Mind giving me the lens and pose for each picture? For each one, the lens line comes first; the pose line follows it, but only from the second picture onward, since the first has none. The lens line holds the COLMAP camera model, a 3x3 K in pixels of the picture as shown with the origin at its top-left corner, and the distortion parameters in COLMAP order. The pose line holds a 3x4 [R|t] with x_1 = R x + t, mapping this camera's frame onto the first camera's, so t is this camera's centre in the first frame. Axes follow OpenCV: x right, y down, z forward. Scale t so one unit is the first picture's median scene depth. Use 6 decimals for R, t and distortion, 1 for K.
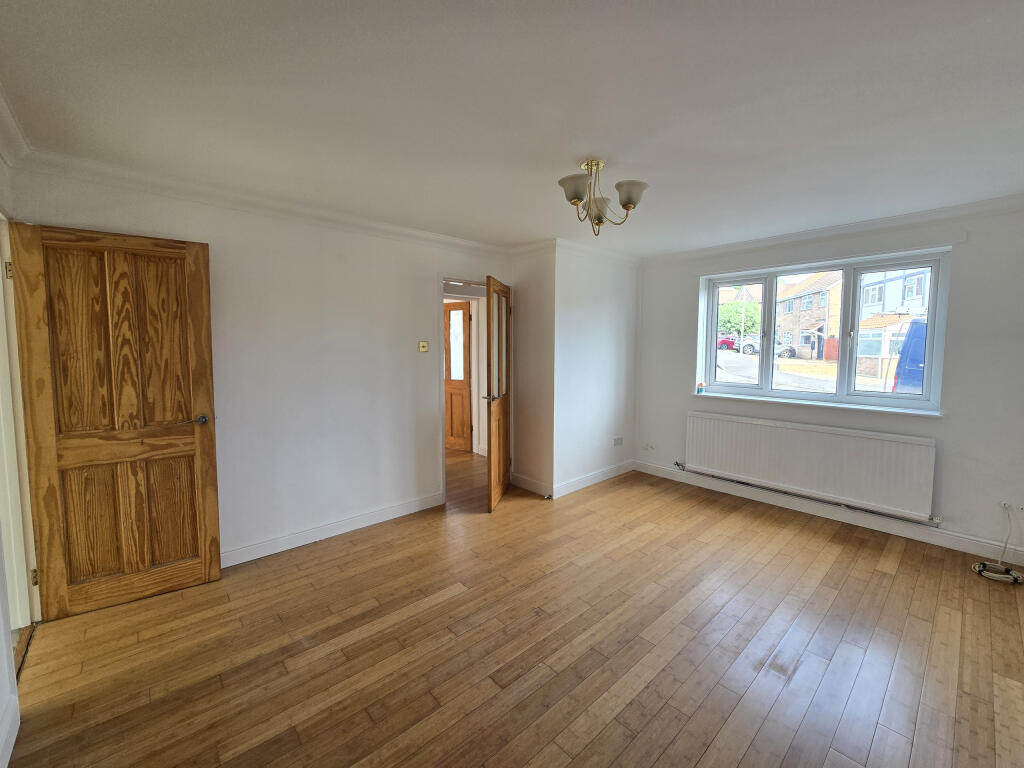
lens RADIAL K [[418.6, 0, 511.7], [0, 418.6, 380.1], [0, 0, 1]] dist [0.000947, -0.000829]
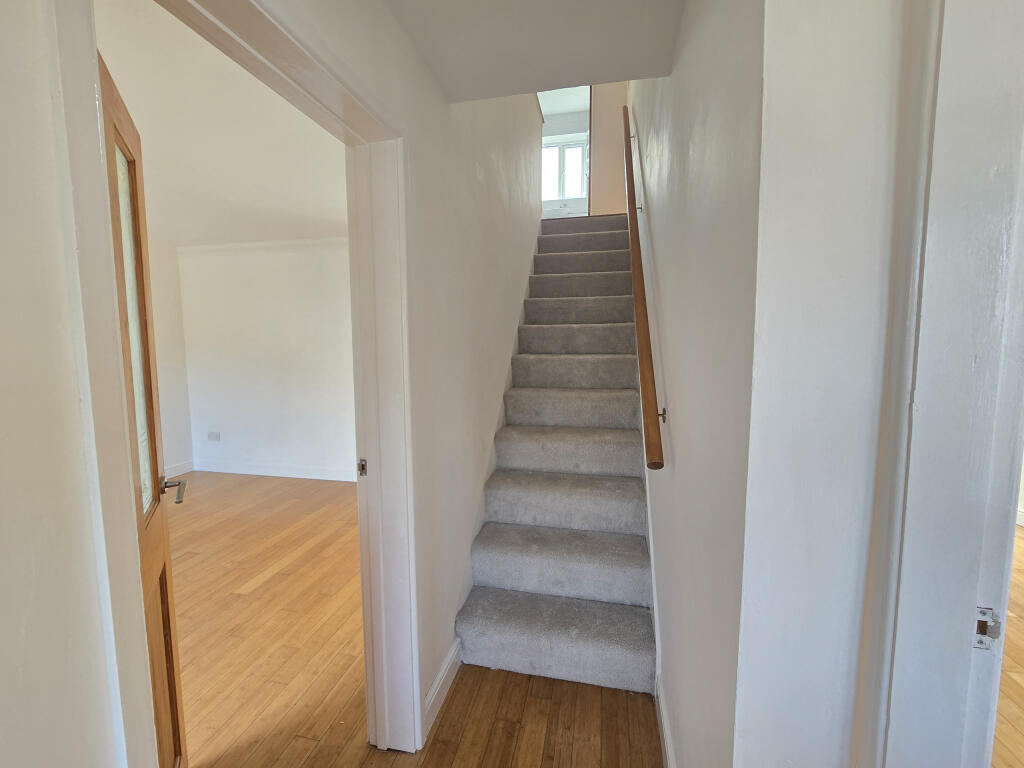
lens RADIAL K [[418.6, 0, 512.5], [0, 418.6, 382.1], [0, 0, 1]] dist [0.000947, -0.000829]
pose [[-0.810616, 0.052868, -0.583187, -0.090625], [-0.041920, 0.988122, 0.147845, -0.153346], [0.584076, 0.144293, -0.798771, 2.126623]]
